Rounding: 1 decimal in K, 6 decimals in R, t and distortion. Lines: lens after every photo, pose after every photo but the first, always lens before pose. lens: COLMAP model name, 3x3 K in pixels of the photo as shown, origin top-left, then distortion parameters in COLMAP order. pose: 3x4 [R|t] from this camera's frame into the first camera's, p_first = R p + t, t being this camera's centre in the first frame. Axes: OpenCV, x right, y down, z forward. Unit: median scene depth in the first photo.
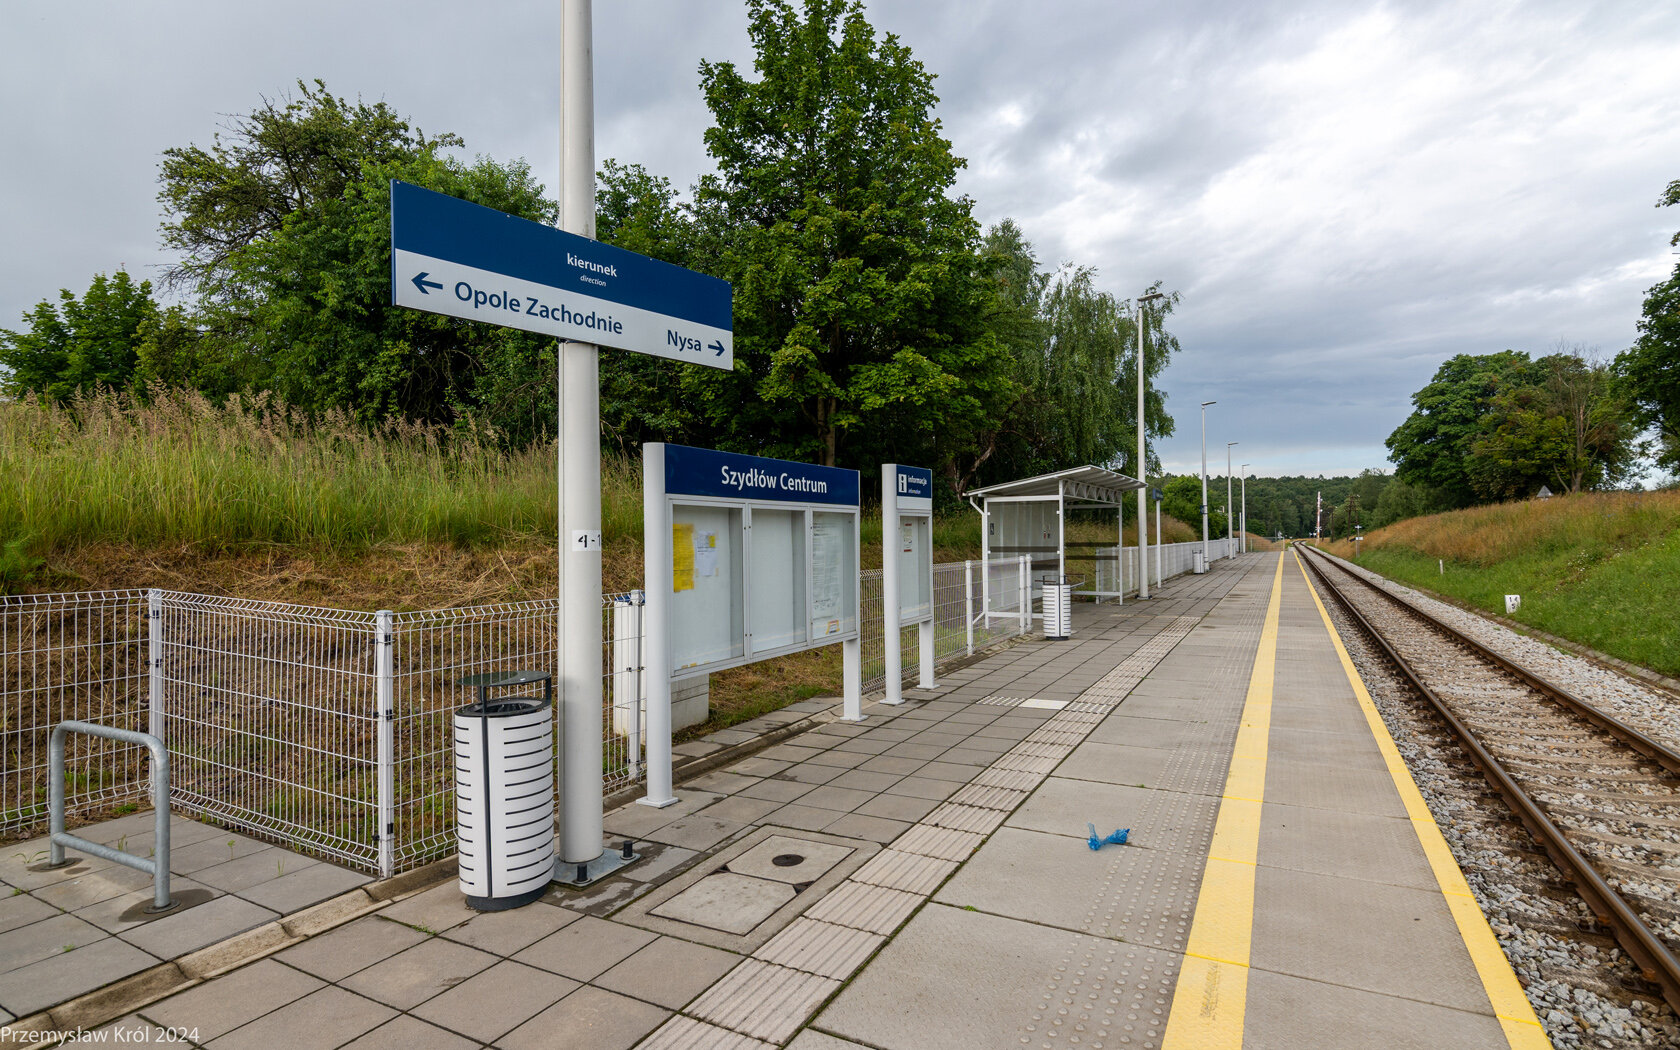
lens RADIAL K [[824.2, 0, 811.0], [0, 824.2, 530.7], [0, 0, 1]] dist [-0.014813, 0.002996]
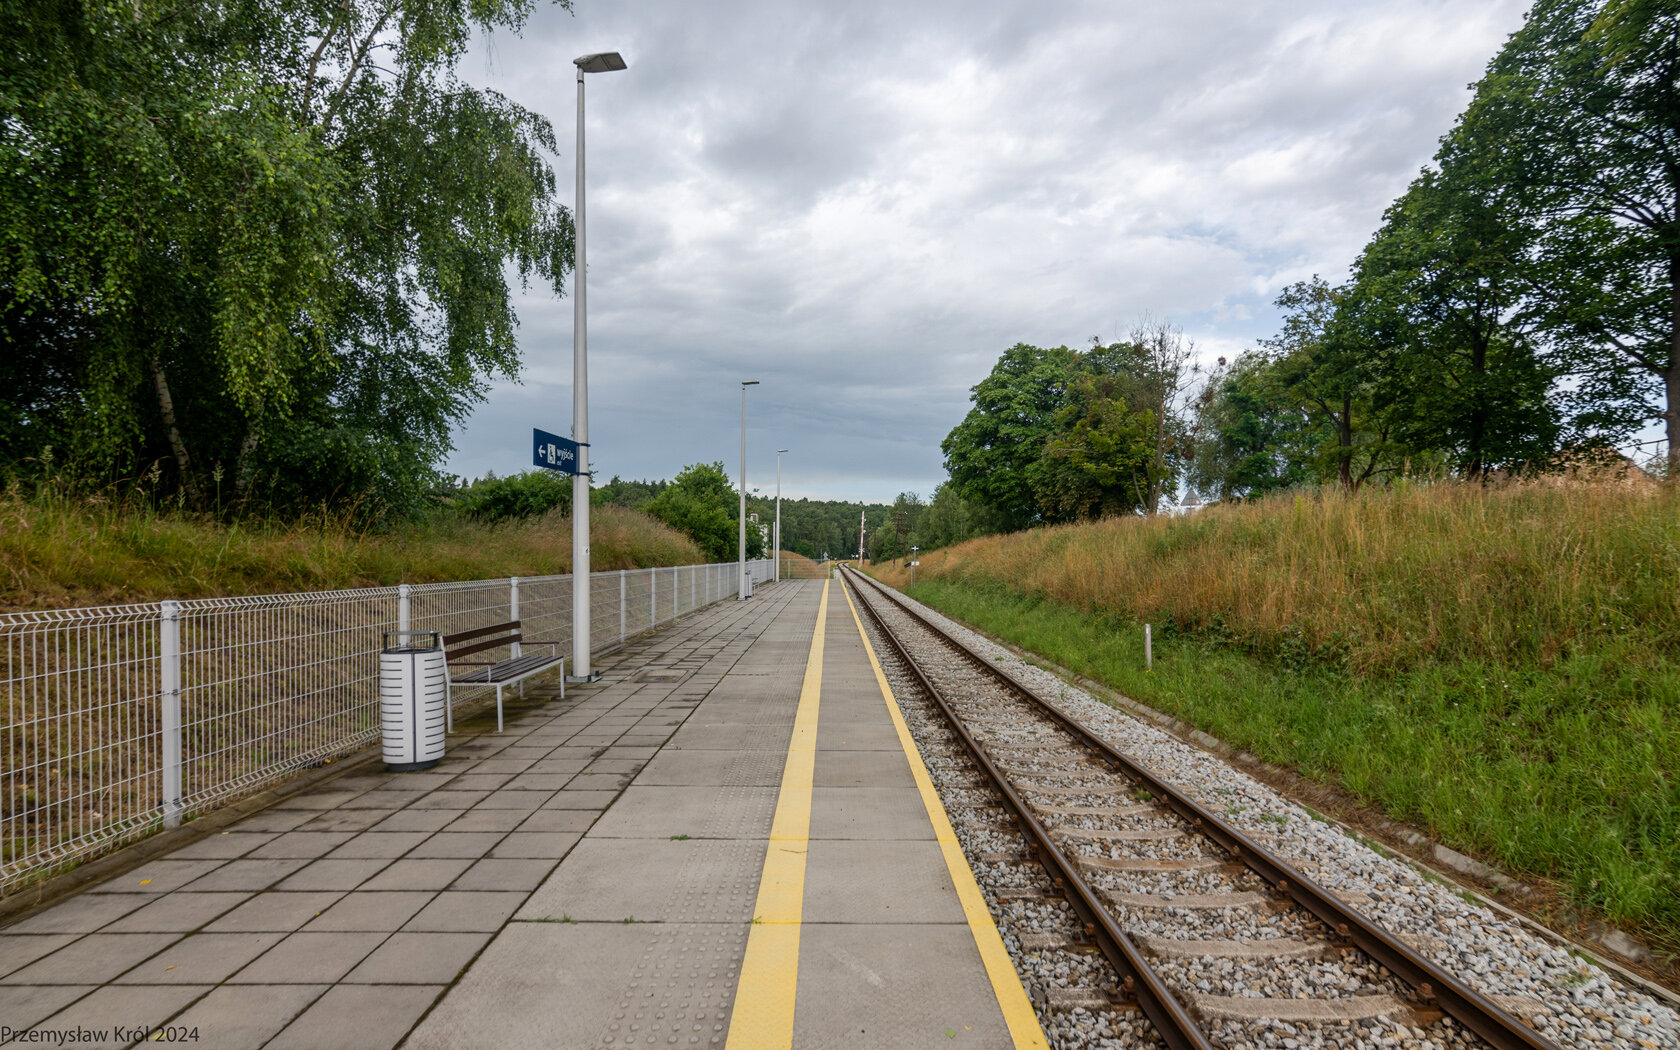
lens RADIAL K [[824.2, 0, 849.0], [0, 824.2, 605.5], [0, 0, 1]] dist [-0.014813, 0.002996]
pose [[0.854227, -0.009108, 0.519820, 0.267787], [-0.028074, 0.997580, 0.063614, 0.002203], [-0.519141, -0.068934, 0.851904, 0.463832]]
